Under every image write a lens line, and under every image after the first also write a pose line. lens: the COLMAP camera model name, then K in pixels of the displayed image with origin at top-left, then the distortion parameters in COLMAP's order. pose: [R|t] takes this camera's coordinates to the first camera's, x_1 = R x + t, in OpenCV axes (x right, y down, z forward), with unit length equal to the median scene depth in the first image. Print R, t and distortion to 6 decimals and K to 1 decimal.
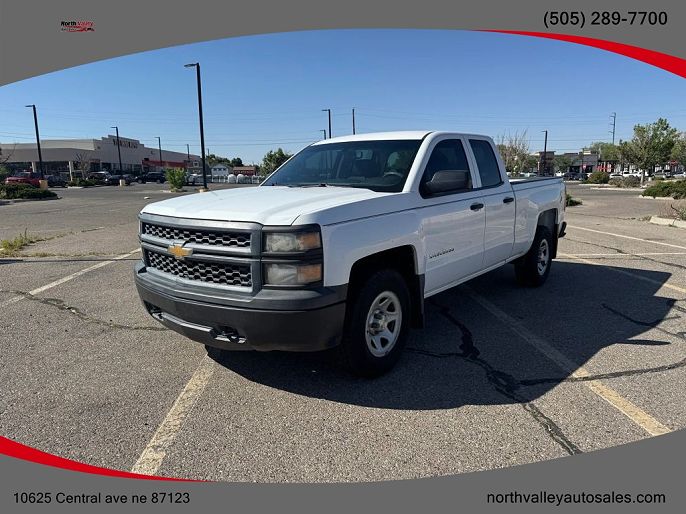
lens RADIAL K [[497.3, 0, 343.0], [0, 497.3, 257.0], [0, 0, 1]] dist [0.000522, -0.003103]
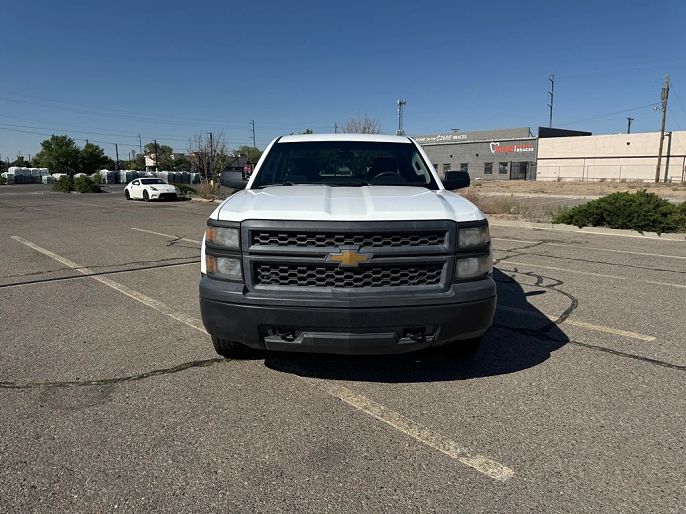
lens RADIAL K [[497.3, 0, 343.0], [0, 497.3, 257.0], [0, 0, 1]] dist [0.000522, -0.003103]
pose [[0.766240, -0.098621, 0.634941, -0.928114], [0.098963, 0.994474, 0.035037, -0.046810], [-0.634887, 0.035989, 0.771766, 0.318077]]
